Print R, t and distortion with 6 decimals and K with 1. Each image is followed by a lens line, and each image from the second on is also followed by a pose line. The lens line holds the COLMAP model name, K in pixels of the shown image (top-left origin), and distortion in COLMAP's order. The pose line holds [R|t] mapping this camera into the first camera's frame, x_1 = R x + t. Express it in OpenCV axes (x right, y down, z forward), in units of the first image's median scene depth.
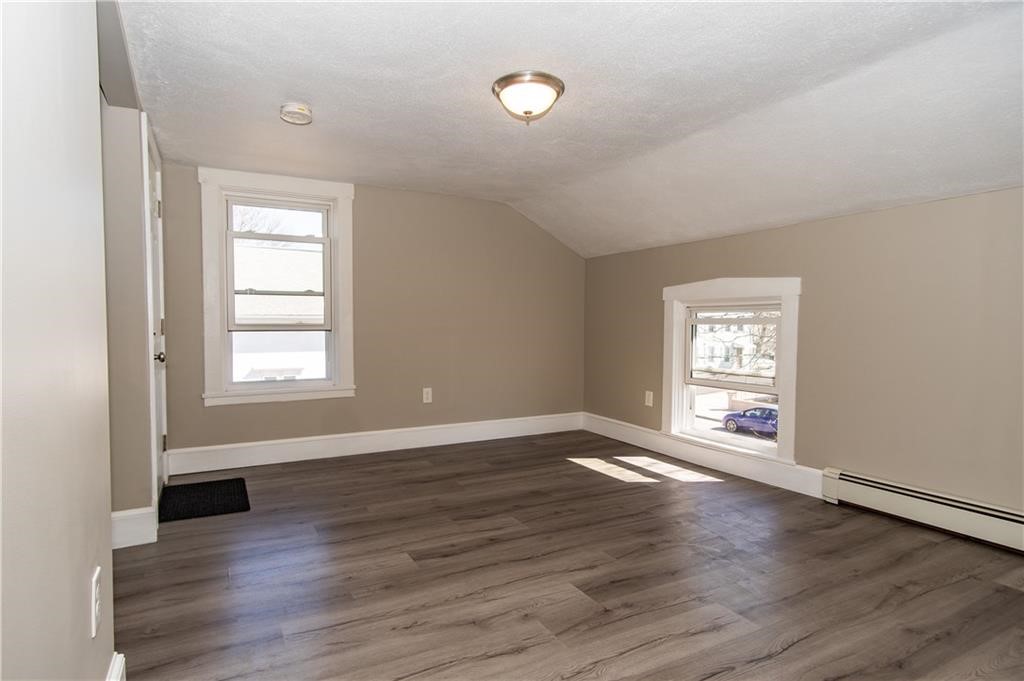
lens RADIAL K [[543.4, 0, 492.2], [0, 543.4, 348.4], [0, 0, 1]] dist [0.003385, 0.001851]
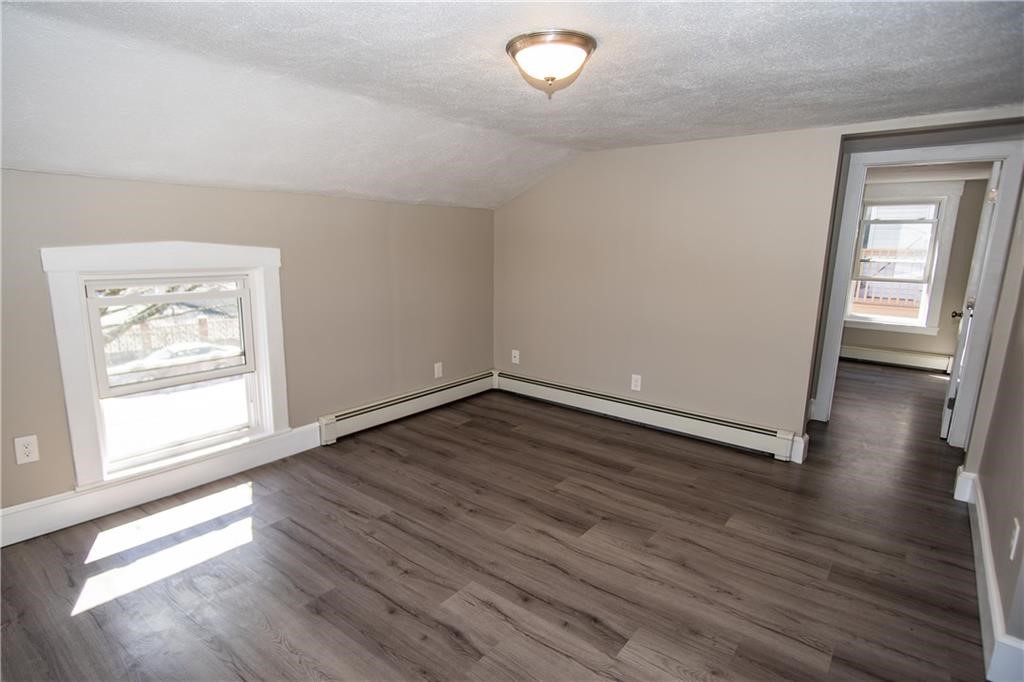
lens RADIAL K [[543.4, 0, 493.9], [0, 543.4, 347.3], [0, 0, 1]] dist [0.003385, 0.001851]
pose [[-0.396212, -0.188763, 0.898546, -0.598276], [0.021887, 0.976419, 0.214773, -0.186044], [-0.917898, 0.104762, -0.382737, 1.208578]]
